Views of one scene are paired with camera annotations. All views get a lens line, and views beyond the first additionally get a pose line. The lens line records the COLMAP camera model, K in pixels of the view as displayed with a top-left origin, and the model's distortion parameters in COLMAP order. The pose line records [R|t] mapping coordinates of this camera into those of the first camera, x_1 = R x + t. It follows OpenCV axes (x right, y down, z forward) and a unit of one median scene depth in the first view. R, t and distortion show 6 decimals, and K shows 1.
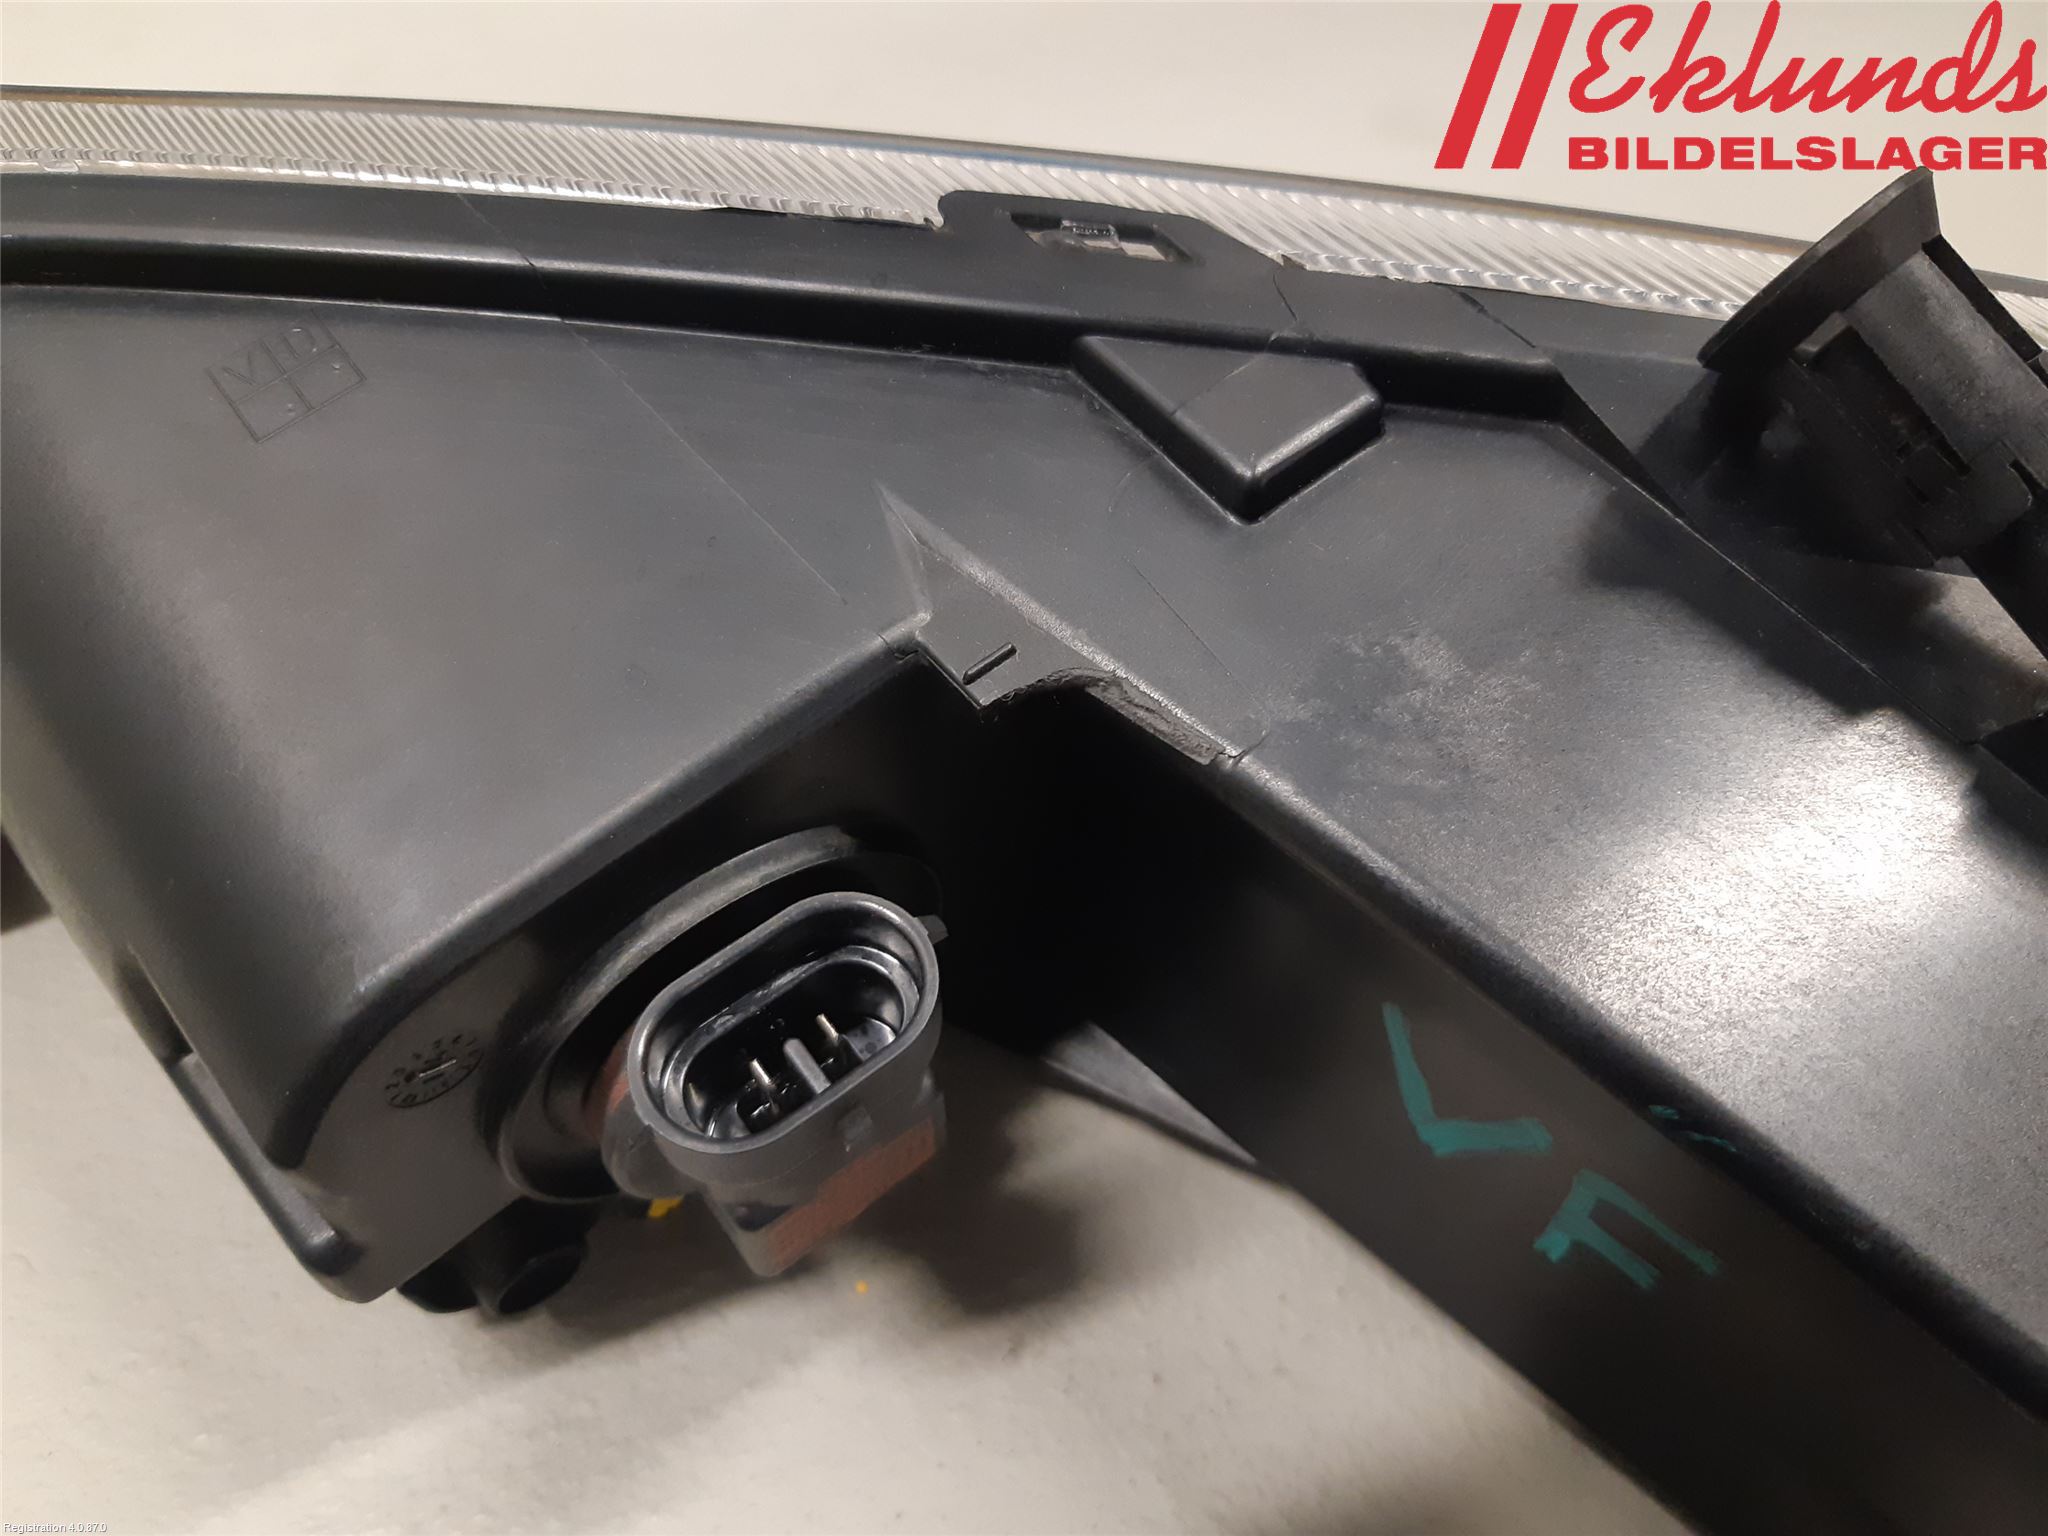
lens RADIAL K [[1726.8, 0, 1024.0], [0, 1726.8, 768.0], [0, 0, 1]] dist [-0.002685, -0.015233]
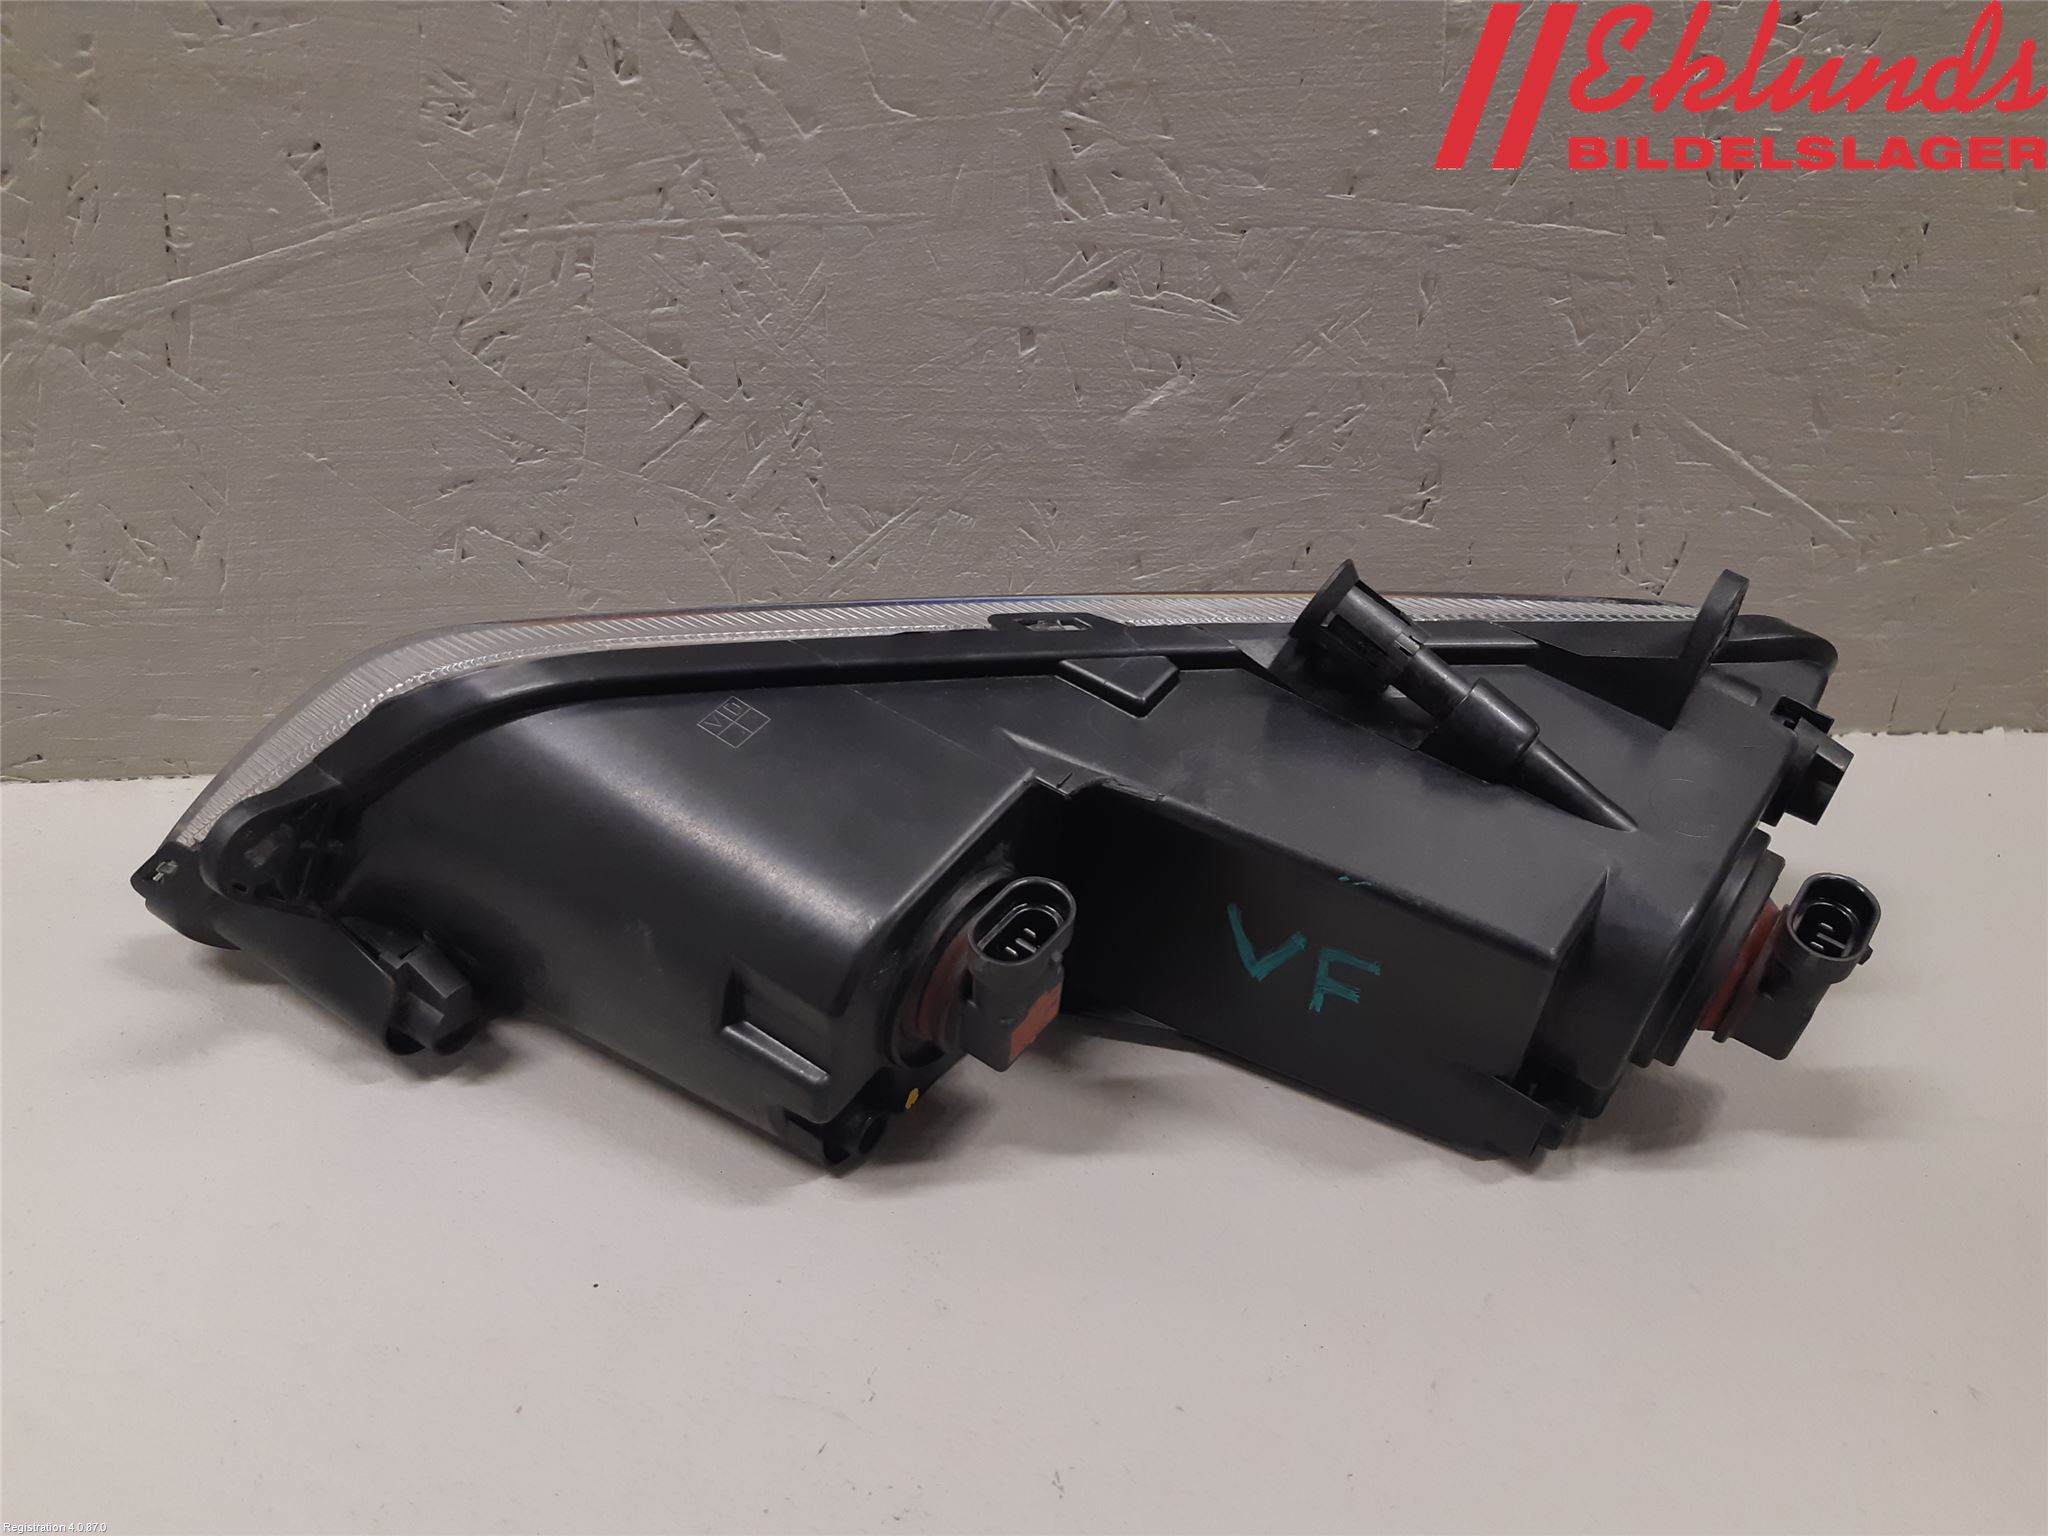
lens RADIAL K [[1726.8, 0, 1024.0], [0, 1726.8, 768.0], [0, 0, 1]] dist [-0.002685, -0.015233]
pose [[0.963067, -0.155659, 0.219709, -0.606261], [0.201979, 0.957227, -0.207175, 0.420255], [-0.178062, 0.243900, 0.953314, -1.391413]]
